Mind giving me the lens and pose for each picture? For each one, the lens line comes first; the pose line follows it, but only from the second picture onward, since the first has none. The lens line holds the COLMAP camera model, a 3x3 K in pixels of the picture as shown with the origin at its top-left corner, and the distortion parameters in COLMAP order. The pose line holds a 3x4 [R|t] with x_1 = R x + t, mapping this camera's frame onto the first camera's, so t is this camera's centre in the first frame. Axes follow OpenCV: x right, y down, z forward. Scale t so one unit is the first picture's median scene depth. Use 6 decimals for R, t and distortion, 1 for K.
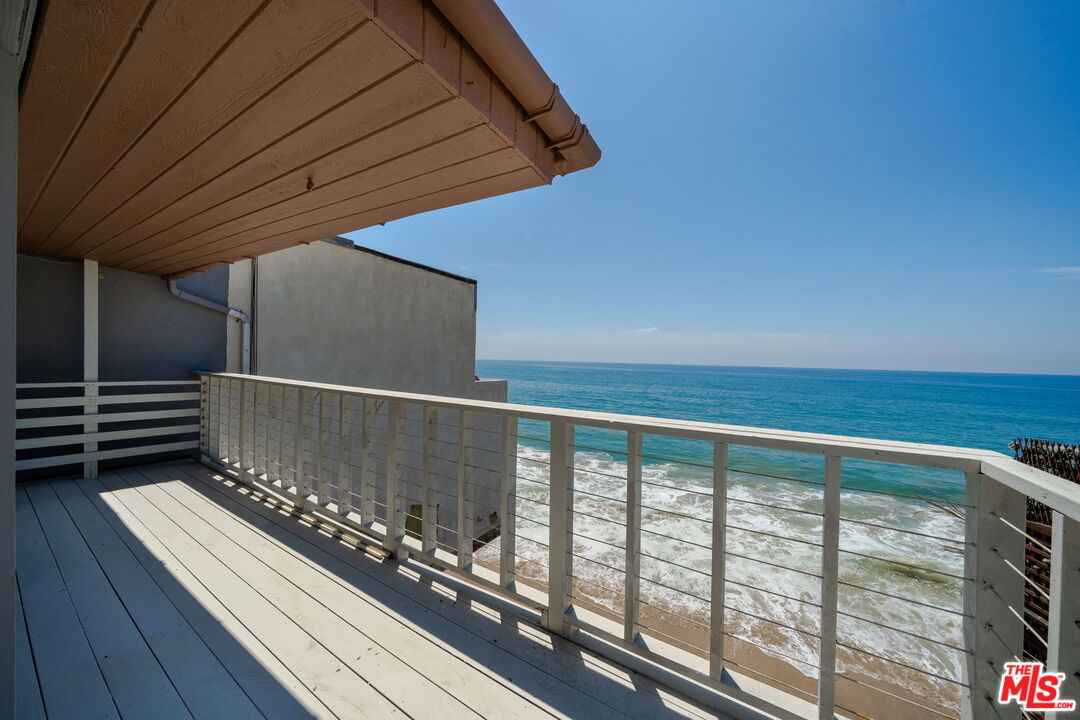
lens RADIAL K [[372.9, 0, 540.3], [0, 372.9, 366.7], [0, 0, 1]] dist [0.008187, 0.000209]
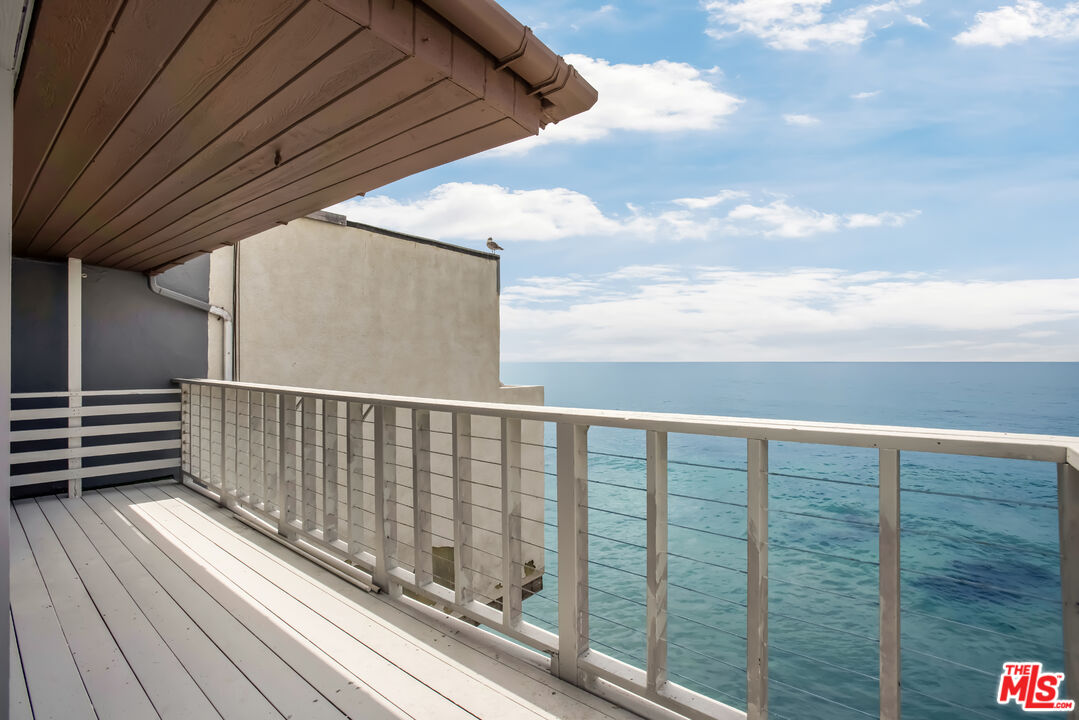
lens RADIAL K [[513.7, 0, 539.5], [0, 513.7, 360.0], [0, 0, 1]] dist [-0.055403, 0.030513]
pose [[0.991724, -0.027703, -0.125362, 0.077008], [0.024876, 0.999401, -0.024060, 0.022680], [0.125954, 0.020743, 0.991819, -0.060674]]
